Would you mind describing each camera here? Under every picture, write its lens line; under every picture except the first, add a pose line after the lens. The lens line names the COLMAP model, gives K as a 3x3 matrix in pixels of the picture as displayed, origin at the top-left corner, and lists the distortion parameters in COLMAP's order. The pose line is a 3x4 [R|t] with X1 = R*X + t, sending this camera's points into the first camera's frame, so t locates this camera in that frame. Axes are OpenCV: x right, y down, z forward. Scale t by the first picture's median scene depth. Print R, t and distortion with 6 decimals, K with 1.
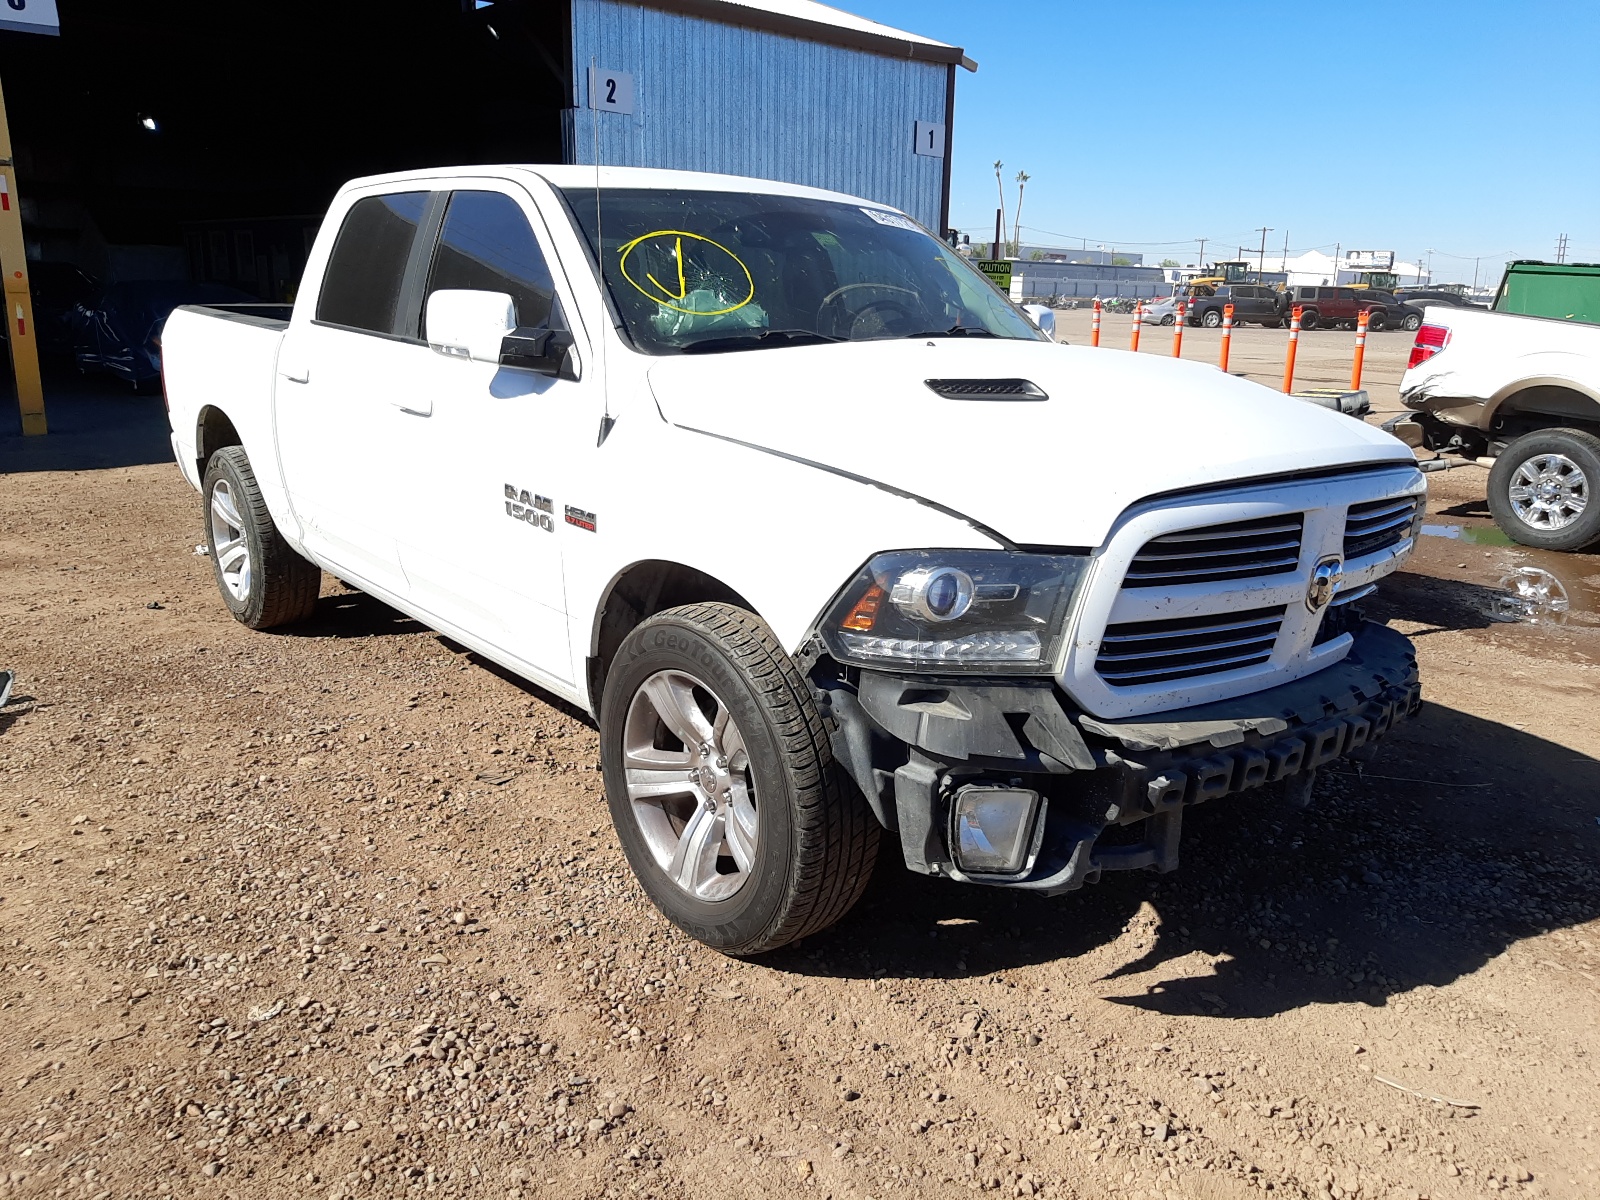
lens RADIAL K [[1209.8, 0, 800.0], [0, 1209.8, 600.0], [0, 0, 1]] dist [0.049708, -0.096683]
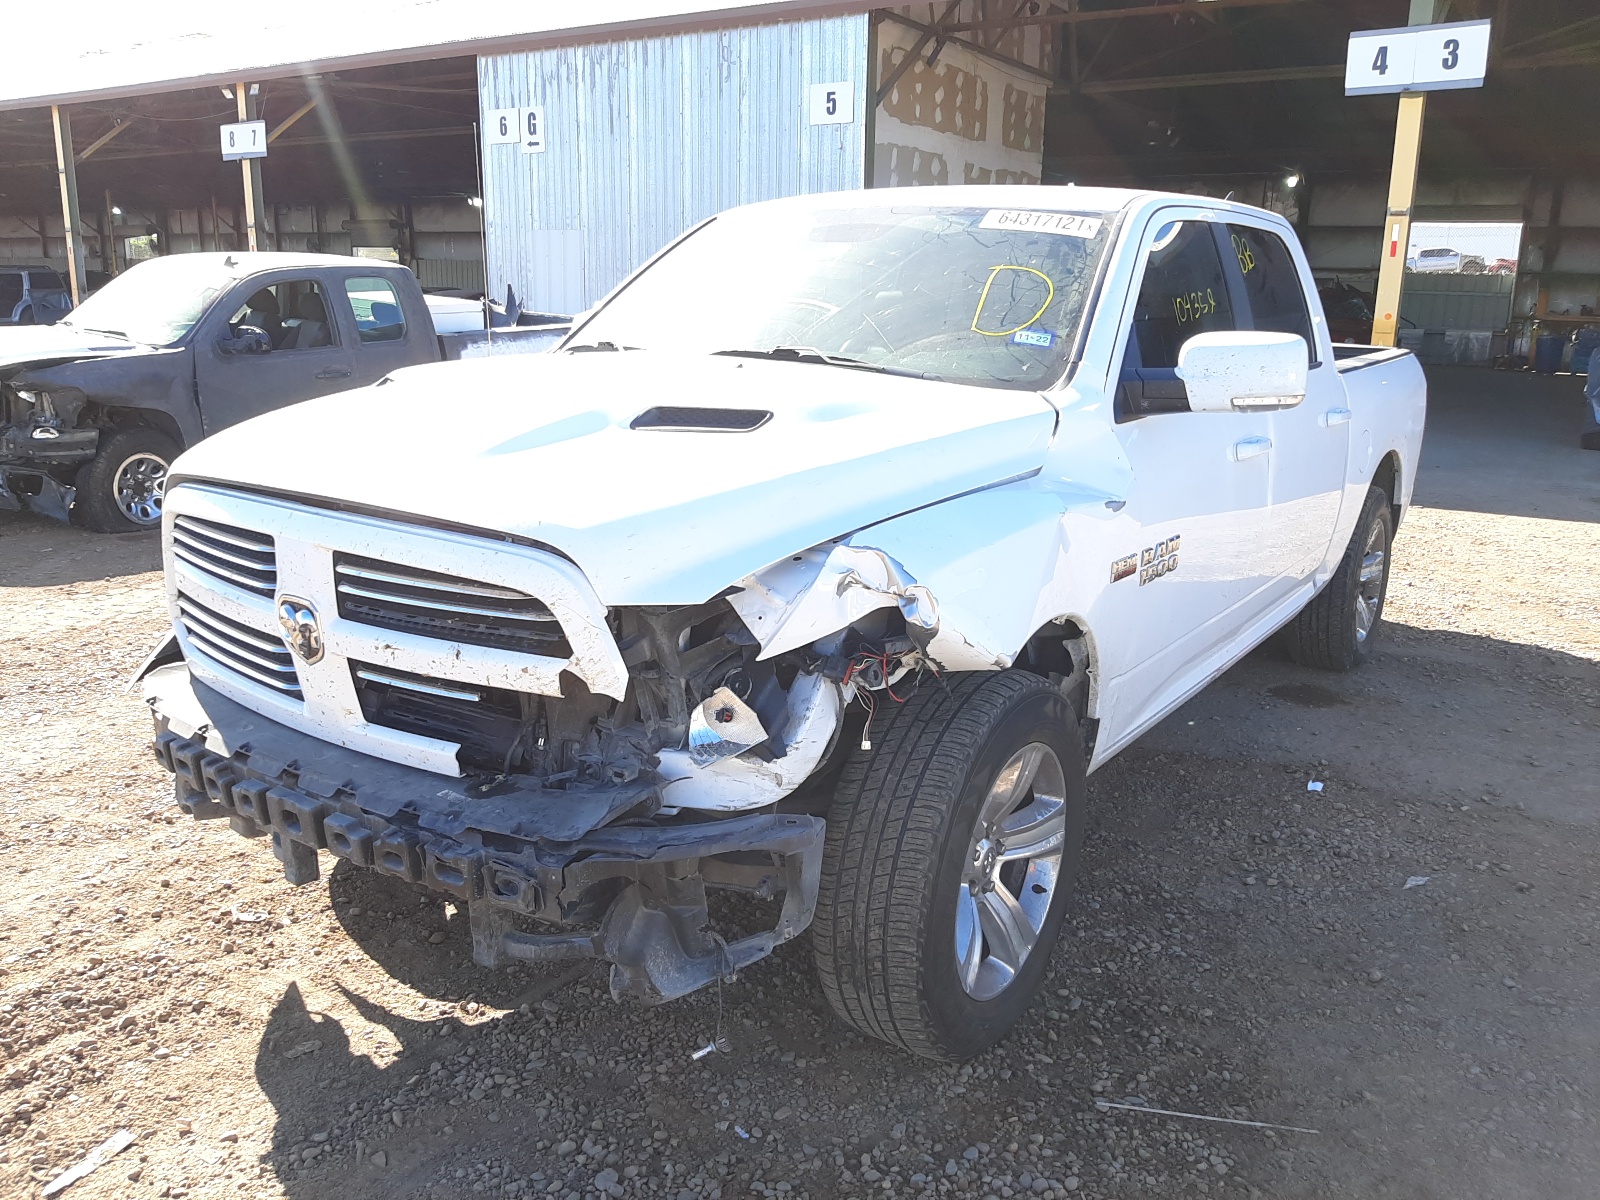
lens RADIAL K [[1209.8, 0, 800.0], [0, 1209.8, 600.0], [0, 0, 1]] dist [0.049708, -0.096683]
pose [[0.245569, 0.189550, -0.950666, 1.215624], [-0.238704, 0.962323, 0.130214, -0.207866], [0.939530, 0.194951, 0.281563, 1.004390]]
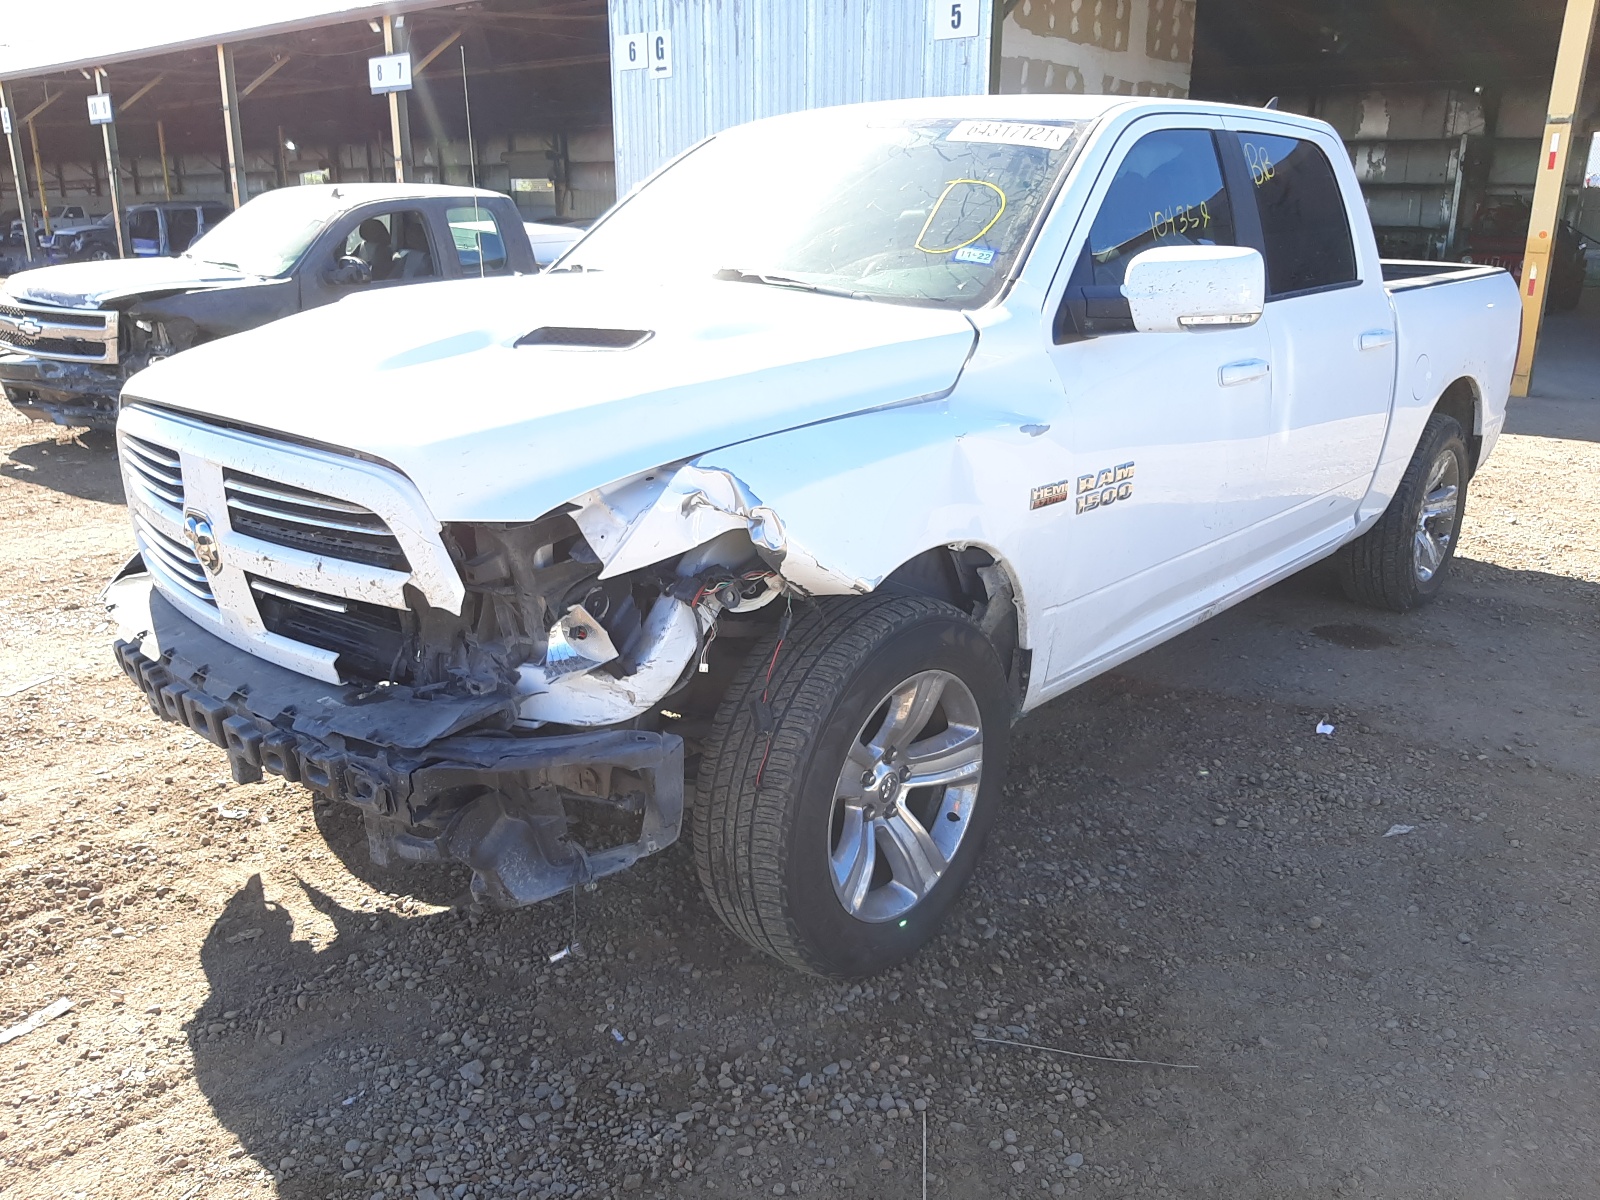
lens RADIAL K [[1211.4, 0, 800.0], [0, 1211.4, 600.0], [0, 0, 1]] dist [0.066814, -0.130148]
pose [[0.129158, 0.245793, -0.960679, 1.252352], [-0.236159, 0.948543, 0.210938, -0.242642], [0.963092, 0.199629, 0.180558, 1.169982]]
